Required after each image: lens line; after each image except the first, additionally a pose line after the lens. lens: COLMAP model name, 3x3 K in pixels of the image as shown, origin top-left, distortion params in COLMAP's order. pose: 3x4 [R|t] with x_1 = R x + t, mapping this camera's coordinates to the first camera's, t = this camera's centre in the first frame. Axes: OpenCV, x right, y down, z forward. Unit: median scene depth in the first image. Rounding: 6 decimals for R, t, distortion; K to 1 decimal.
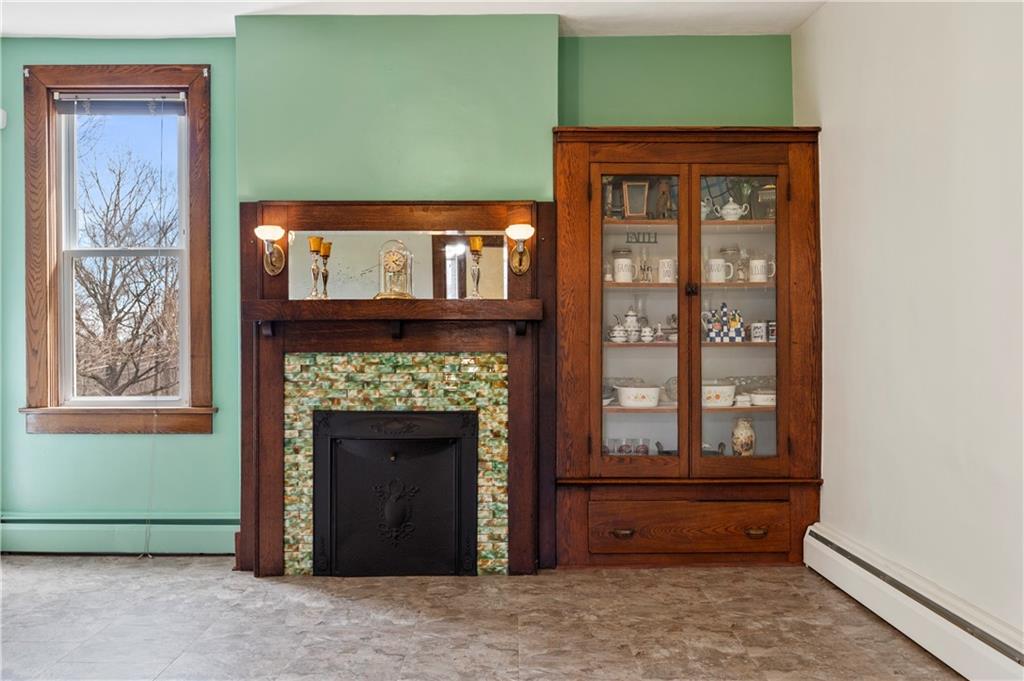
lens RADIAL K [[892.0, 0, 511.3], [0, 892.0, 339.6], [0, 0, 1]] dist [-0.007316, -0.004540]
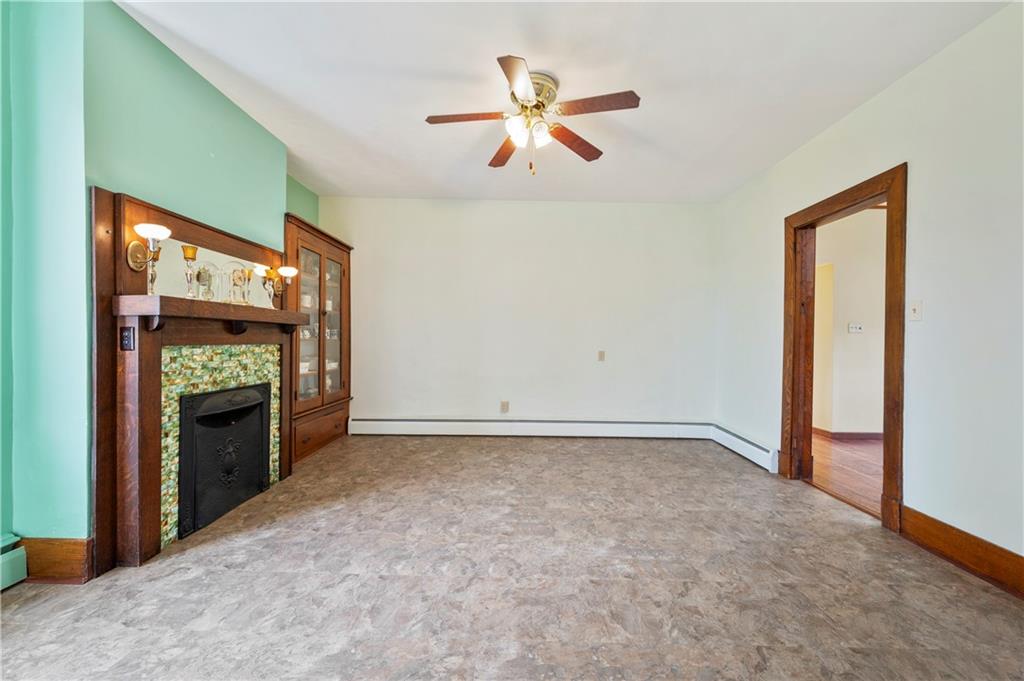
lens RADIAL K [[409.7, 0, 513.7], [0, 409.7, 342.4], [0, 0, 1]] dist [-0.000613, -0.000221]
pose [[0.013672, -0.002460, 0.999904, -0.743184], [-0.010837, 0.999938, 0.002609, 0.004473], [-0.999848, -0.010872, 0.013645, 0.564475]]
